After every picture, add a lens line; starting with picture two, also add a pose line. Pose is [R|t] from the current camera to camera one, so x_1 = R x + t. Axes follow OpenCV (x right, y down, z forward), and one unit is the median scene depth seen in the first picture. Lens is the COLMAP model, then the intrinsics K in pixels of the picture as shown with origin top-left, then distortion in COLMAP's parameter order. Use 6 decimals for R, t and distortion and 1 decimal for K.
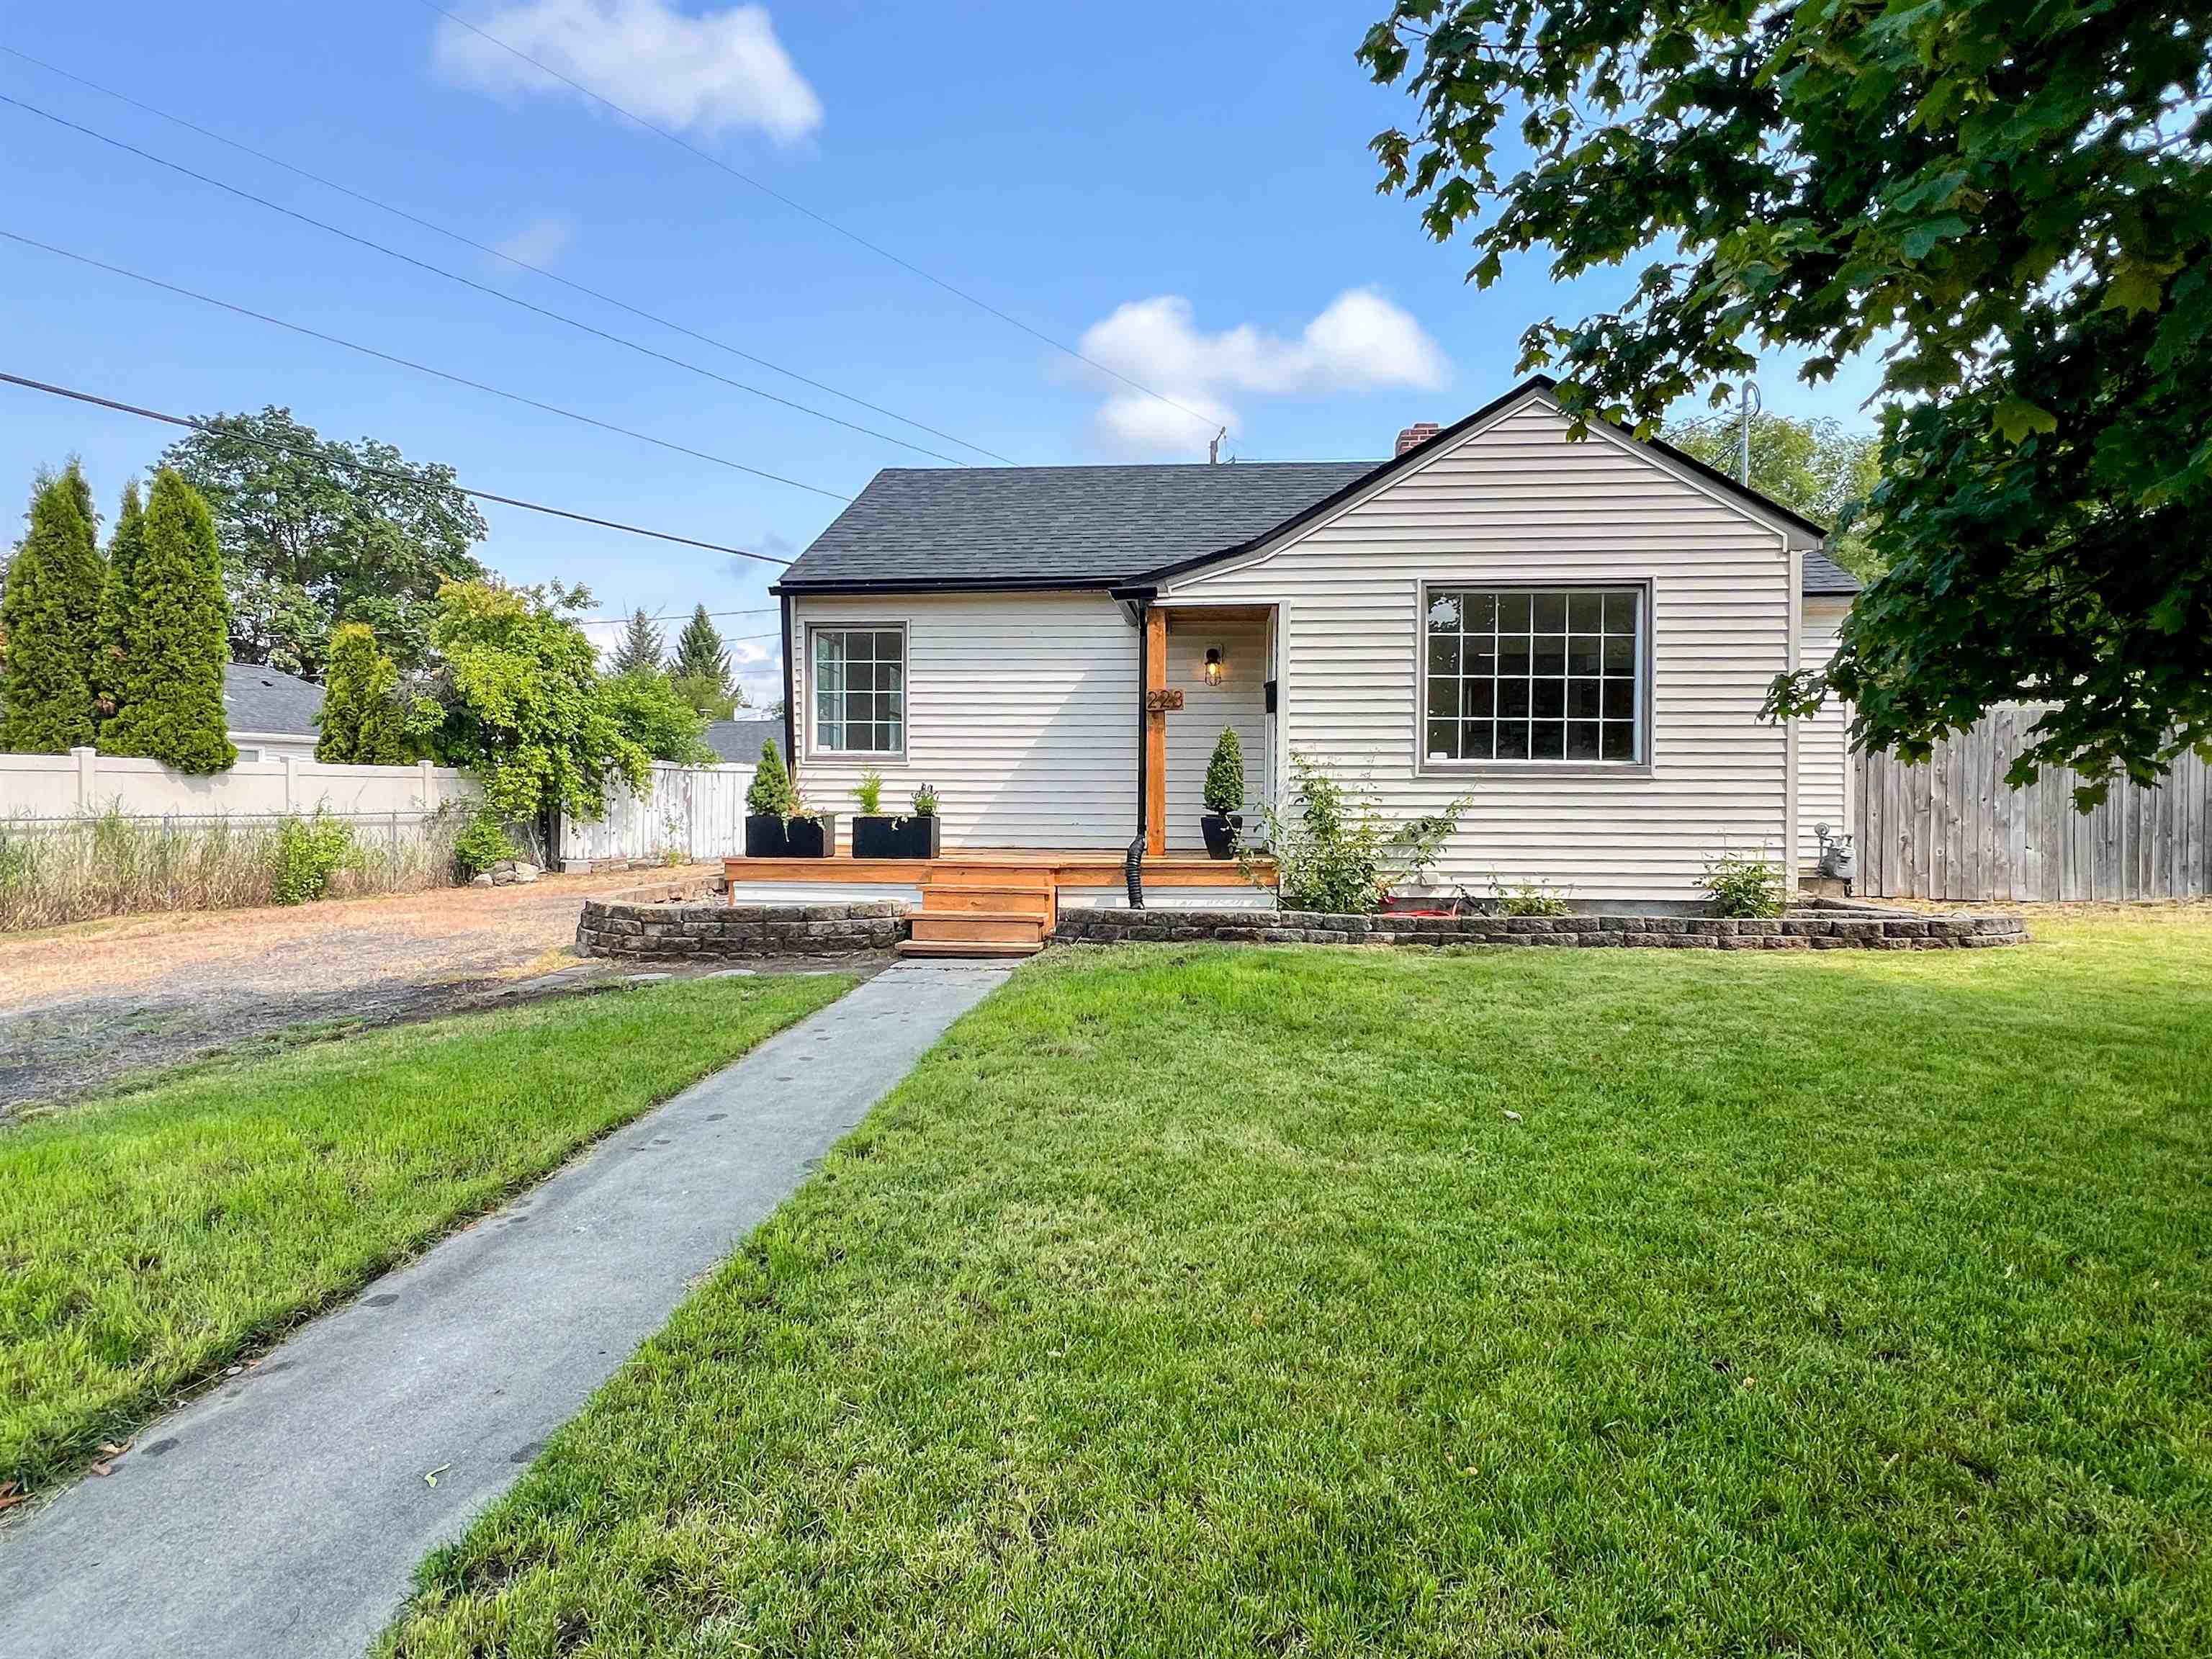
lens RADIAL K [[1249.5, 0, 1054.1], [0, 1249.5, 847.1], [0, 0, 1]] dist [-0.000369, 0.000410]
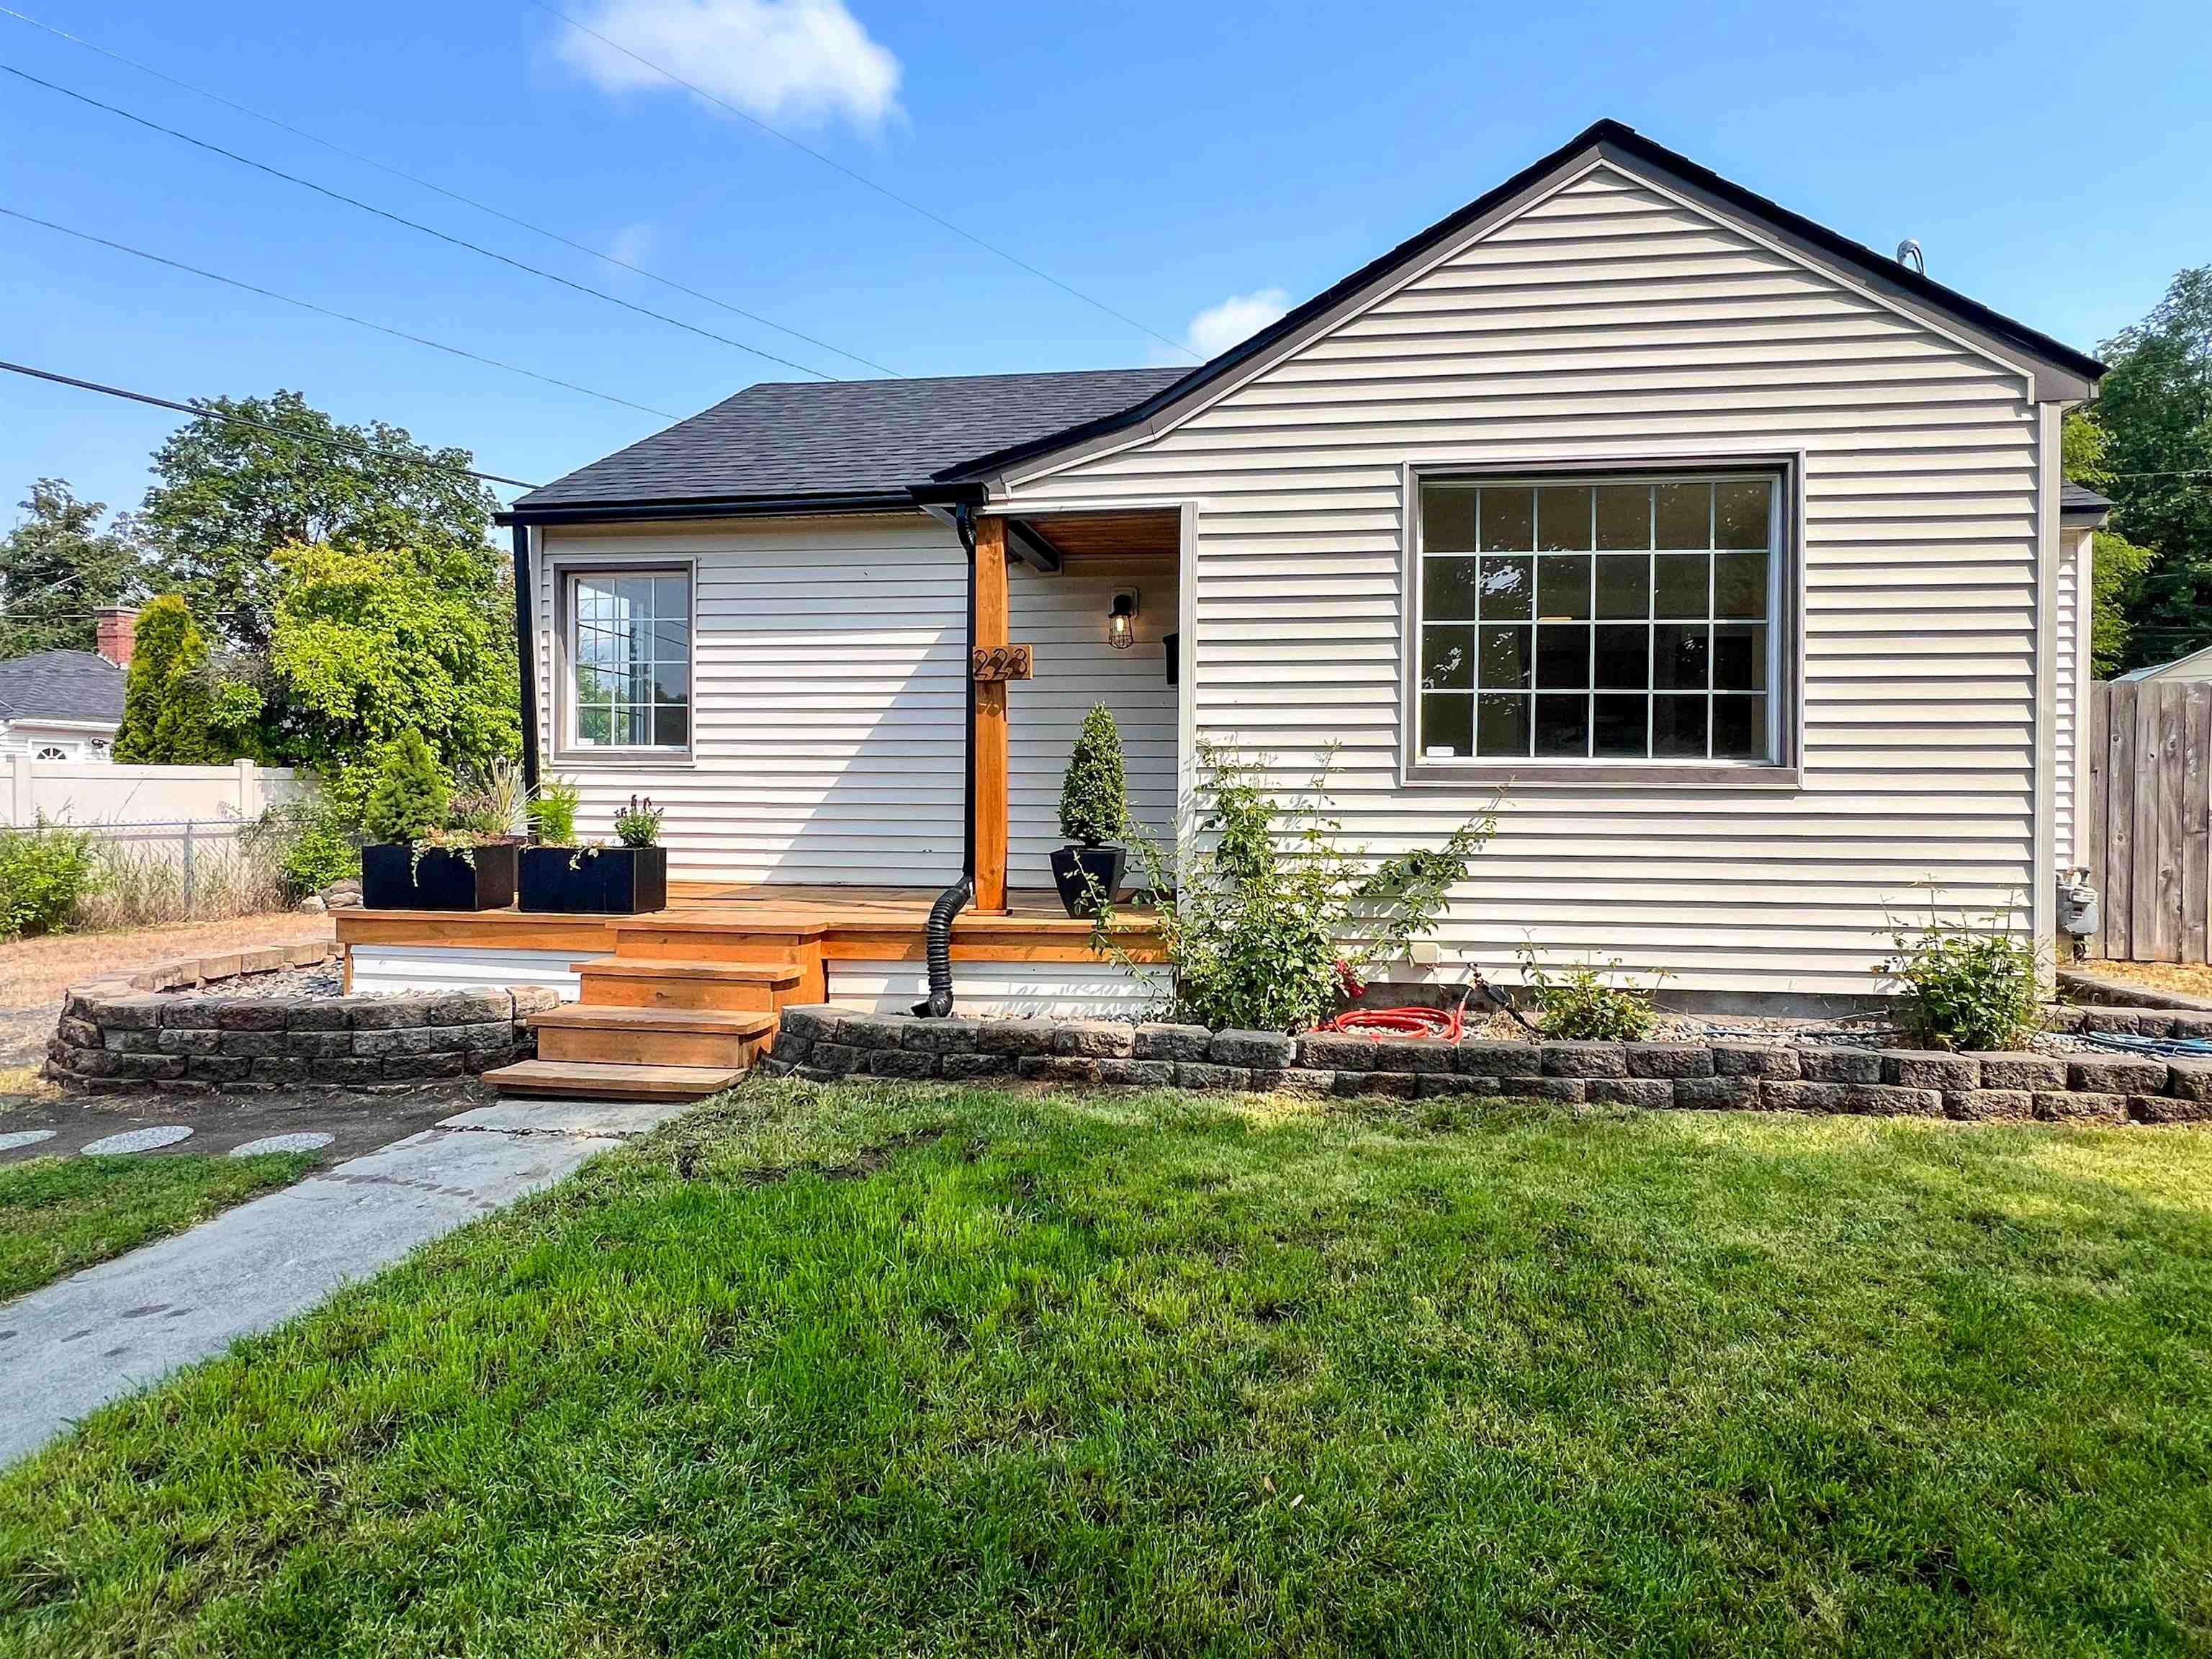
lens RADIAL K [[1182.6, 0, 1106.0], [0, 1182.6, 829.5], [0, 0, 1]] dist [0.000656, 0.000017]
pose [[0.998856, 0.001843, -0.047774, 0.171109], [-0.002208, 0.999969, -0.007574, -0.029929], [0.047759, 0.007670, 0.998829, 0.410021]]
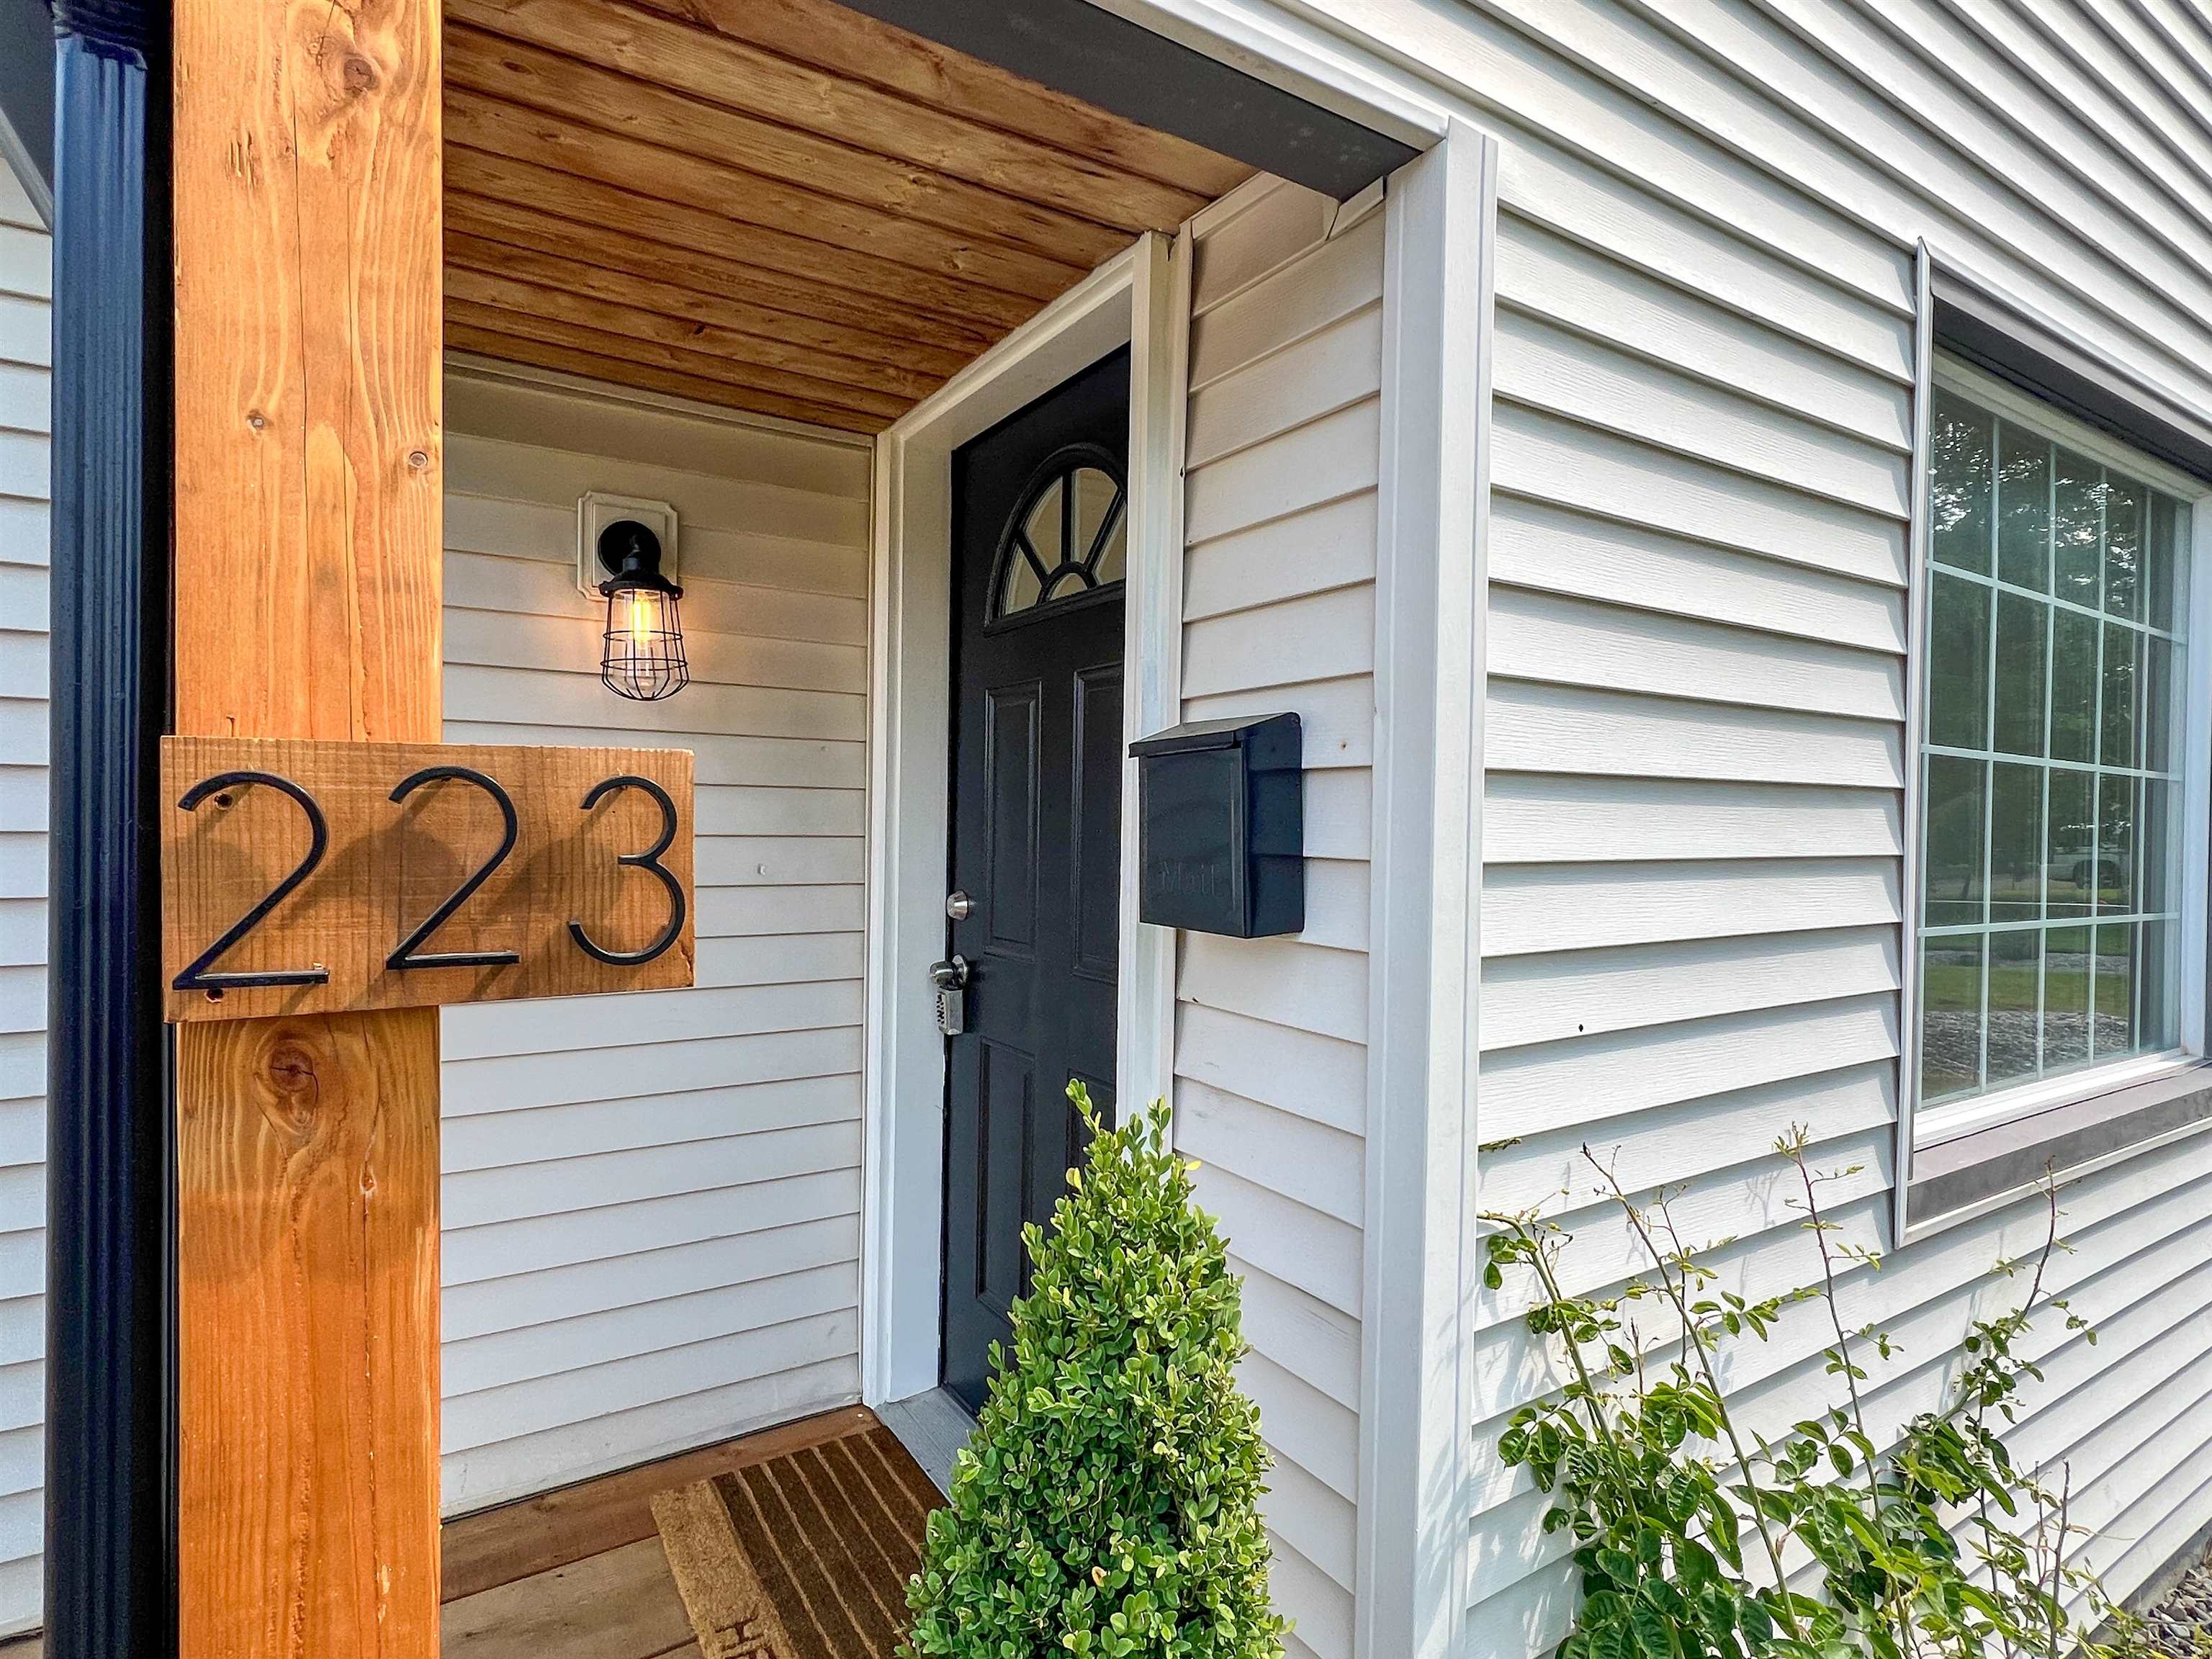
lens RADIAL K [[1182.6, 0, 1106.0], [0, 1182.6, 829.5], [0, 0, 1]] dist [0.000656, 0.000017]
pose [[0.772557, -0.002582, 0.634940, 0.073897], [0.016917, 0.999720, -0.016518, -0.119855], [-0.634720, 0.023503, 0.772385, 0.922253]]
